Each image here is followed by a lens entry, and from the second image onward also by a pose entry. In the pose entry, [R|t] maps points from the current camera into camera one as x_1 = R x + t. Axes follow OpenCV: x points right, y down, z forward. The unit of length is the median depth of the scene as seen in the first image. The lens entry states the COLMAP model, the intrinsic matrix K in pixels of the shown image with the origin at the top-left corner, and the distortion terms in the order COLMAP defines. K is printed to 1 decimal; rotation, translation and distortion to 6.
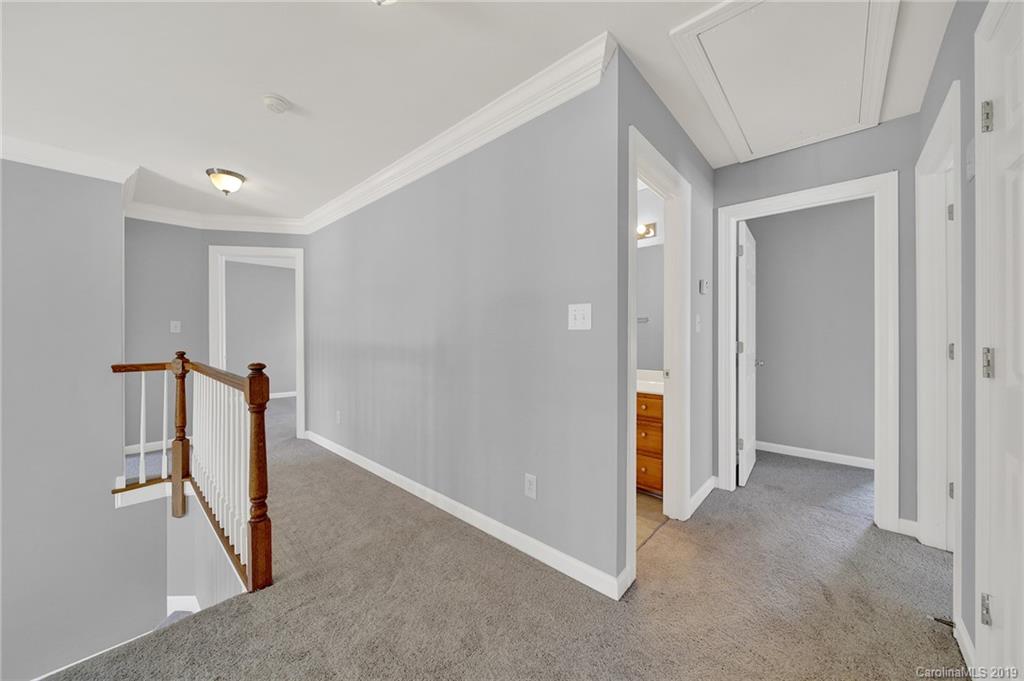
lens RADIAL K [[362.1, 0, 510.8], [0, 362.1, 333.9], [0, 0, 1]] dist [-0.001509, -0.000537]
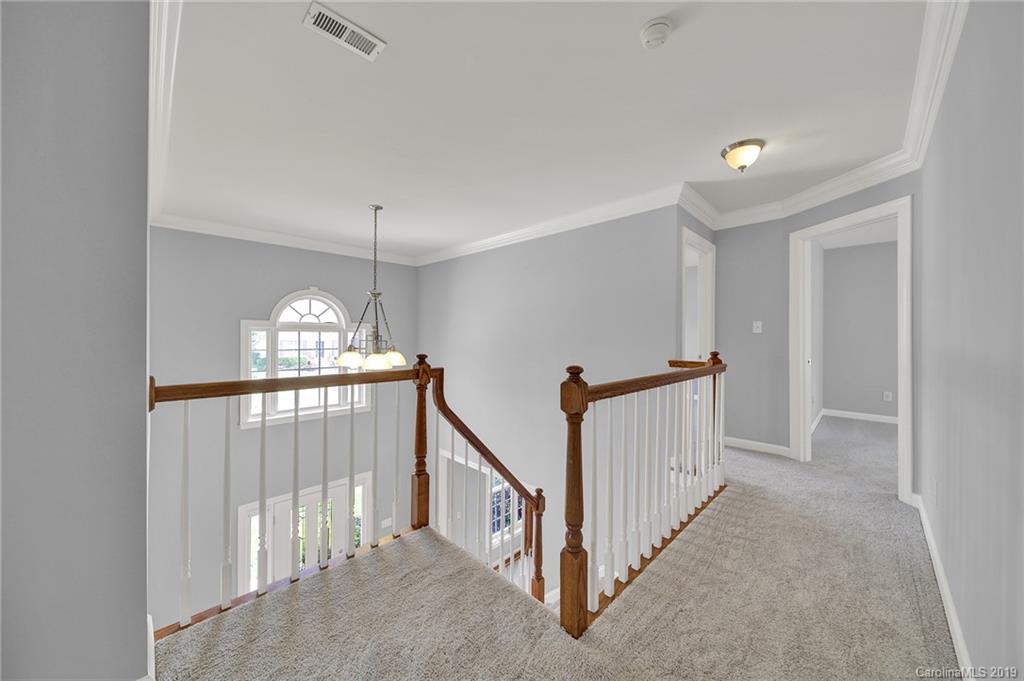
lens RADIAL K [[362.1, 0, 510.8], [0, 362.1, 333.9], [0, 0, 1]] dist [-0.001509, -0.000537]
pose [[-0.034898, -0.003562, -0.999385, 0.088630], [-0.002587, 0.999991, -0.003474, 0.004985], [0.999388, 0.002464, -0.034907, 0.478355]]
